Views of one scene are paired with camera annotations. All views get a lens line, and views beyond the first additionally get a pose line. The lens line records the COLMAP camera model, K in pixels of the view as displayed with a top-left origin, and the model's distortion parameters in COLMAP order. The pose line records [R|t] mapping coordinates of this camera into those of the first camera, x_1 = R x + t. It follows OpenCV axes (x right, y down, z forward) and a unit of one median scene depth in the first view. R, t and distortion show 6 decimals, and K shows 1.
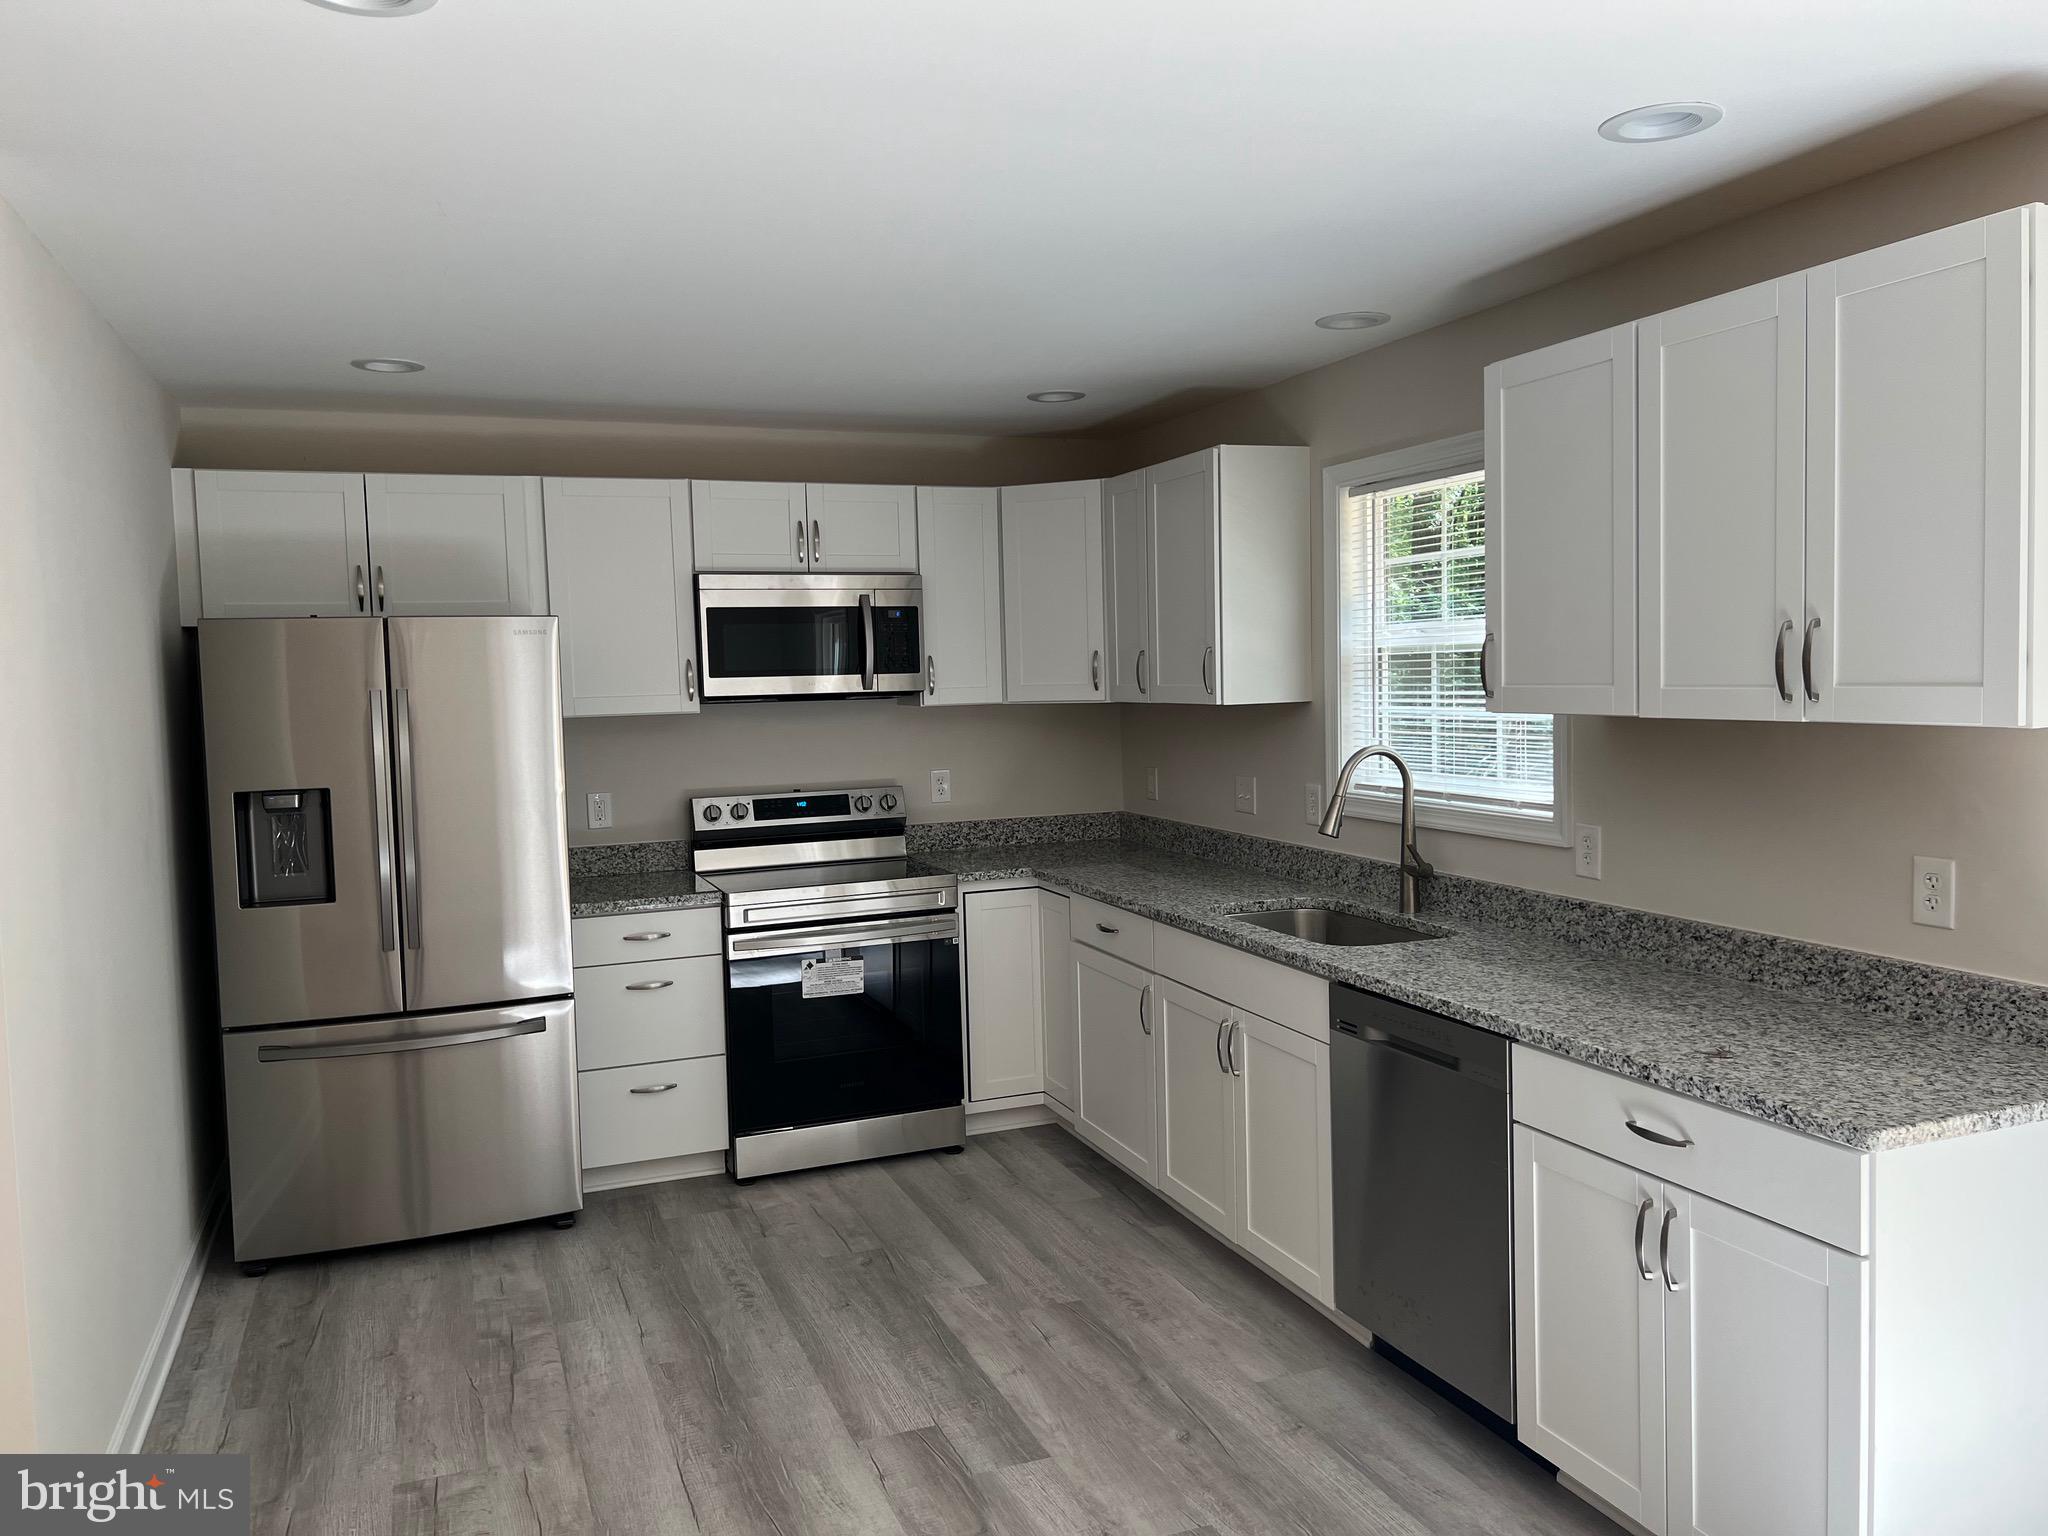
lens RADIAL K [[1546.9, 0, 1011.8], [0, 1546.9, 766.9], [0, 0, 1]] dist [0.140773, -0.280418]
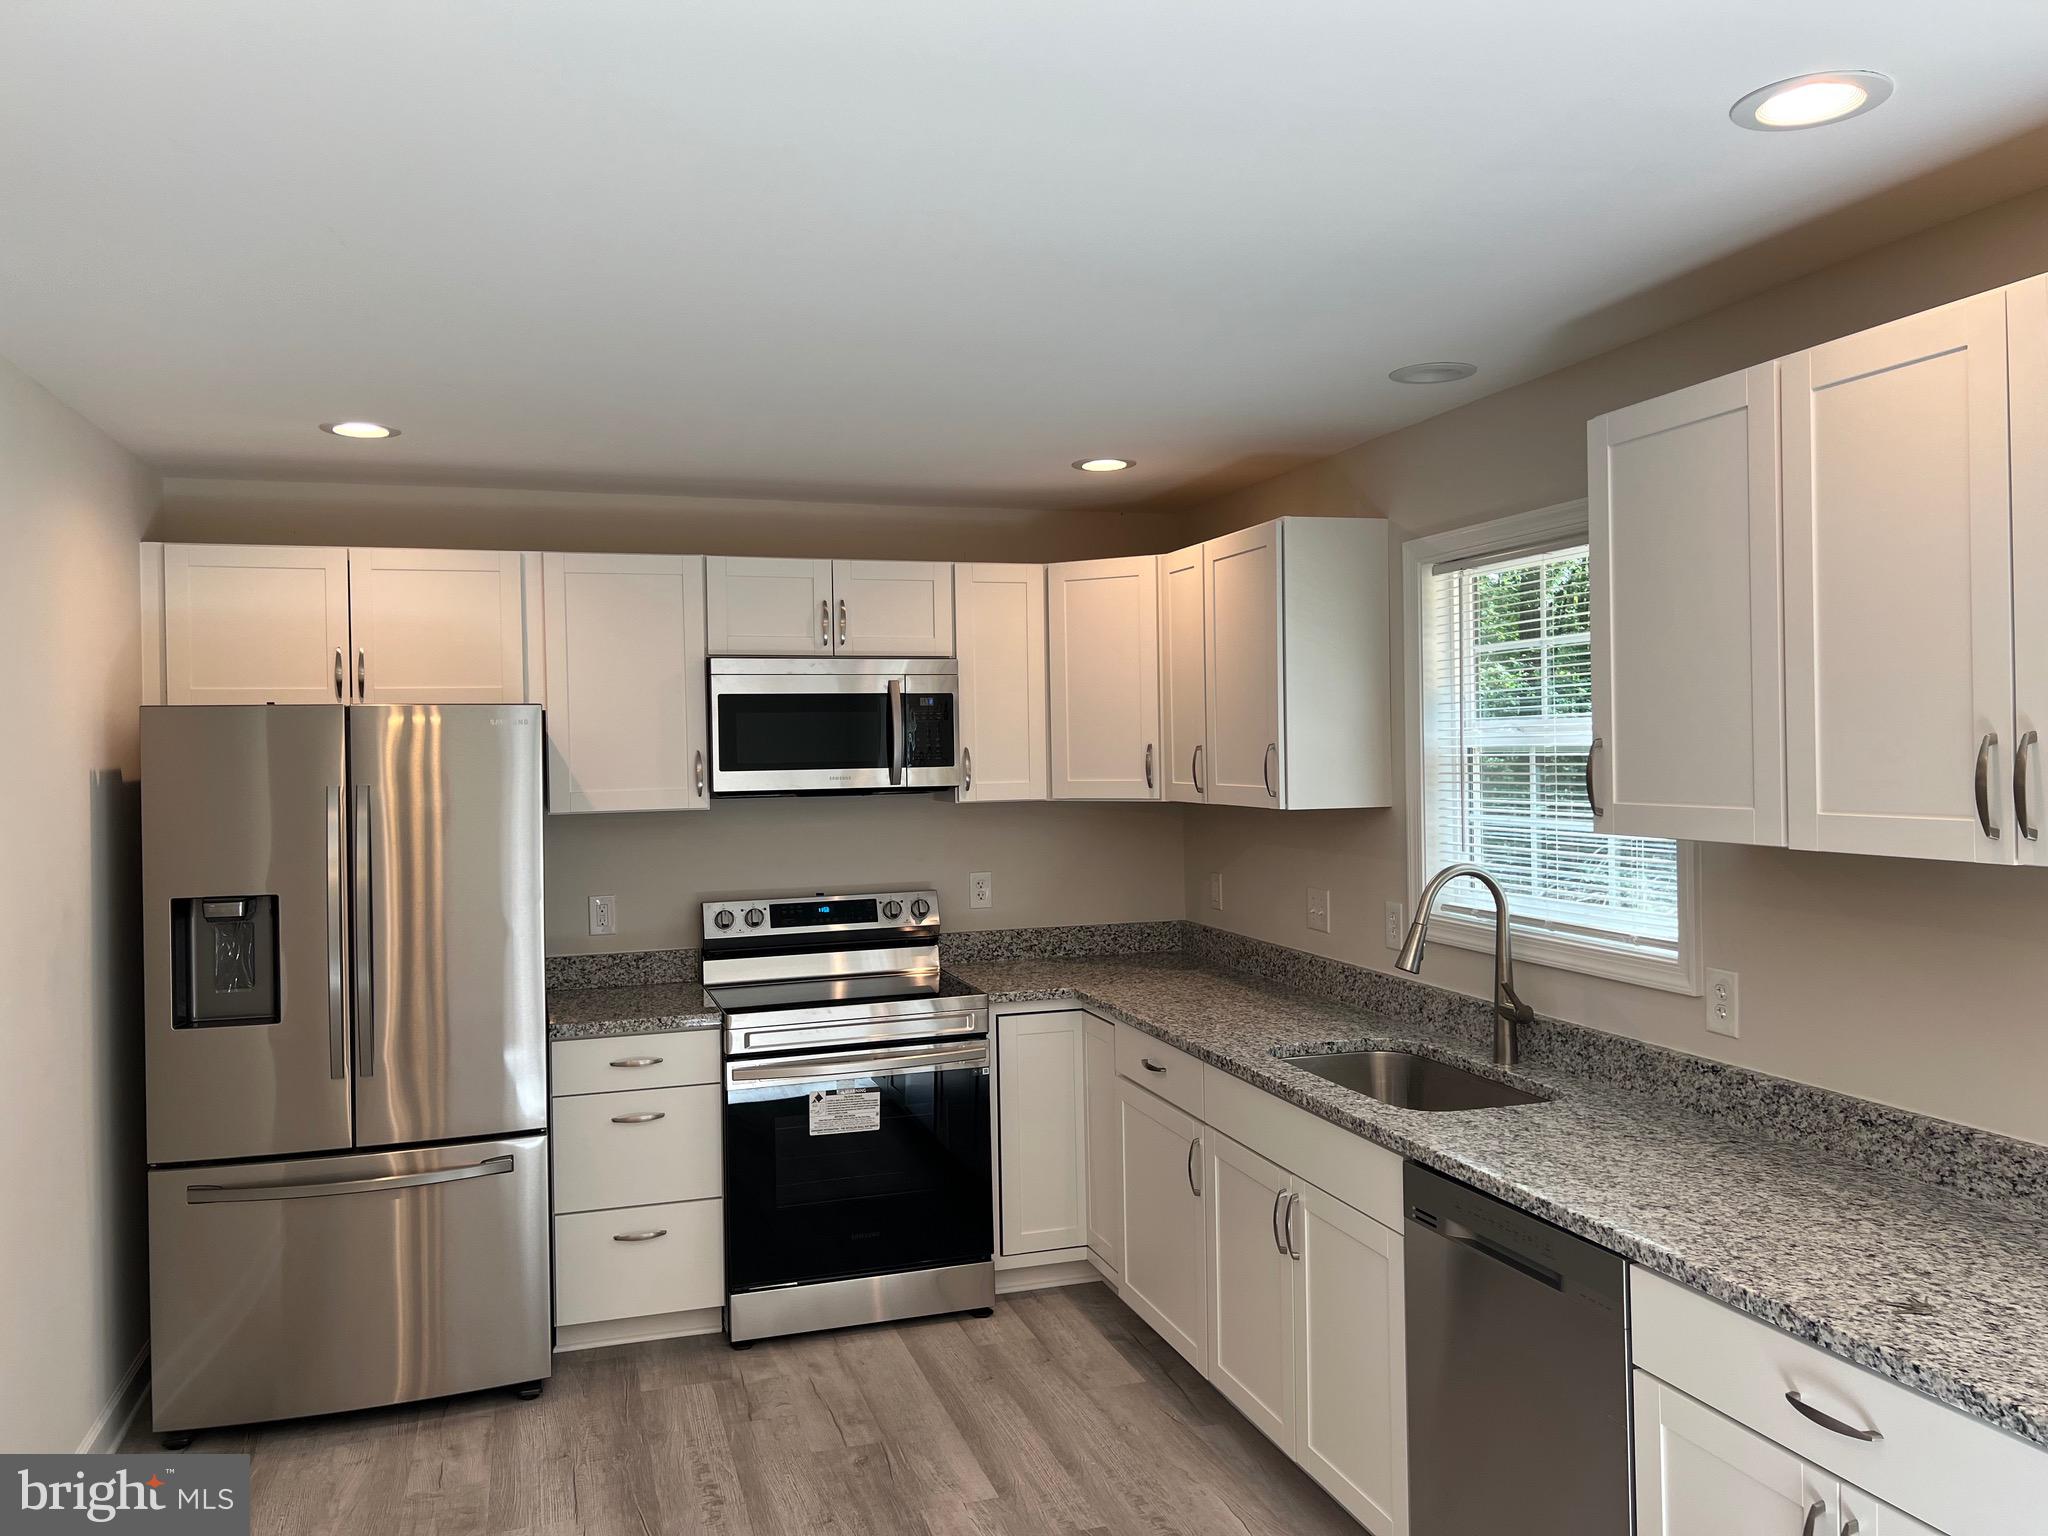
lens RADIAL K [[1542.2, 0, 1017.3], [0, 1542.2, 756.8], [0, 0, 1]] dist [0.080256, -0.088796]
pose [[0.997920, 0.009782, -0.063714, 0.040981], [-0.013334, 0.998366, -0.055569, -0.020287], [0.063066, 0.056303, 0.996420, 0.127253]]
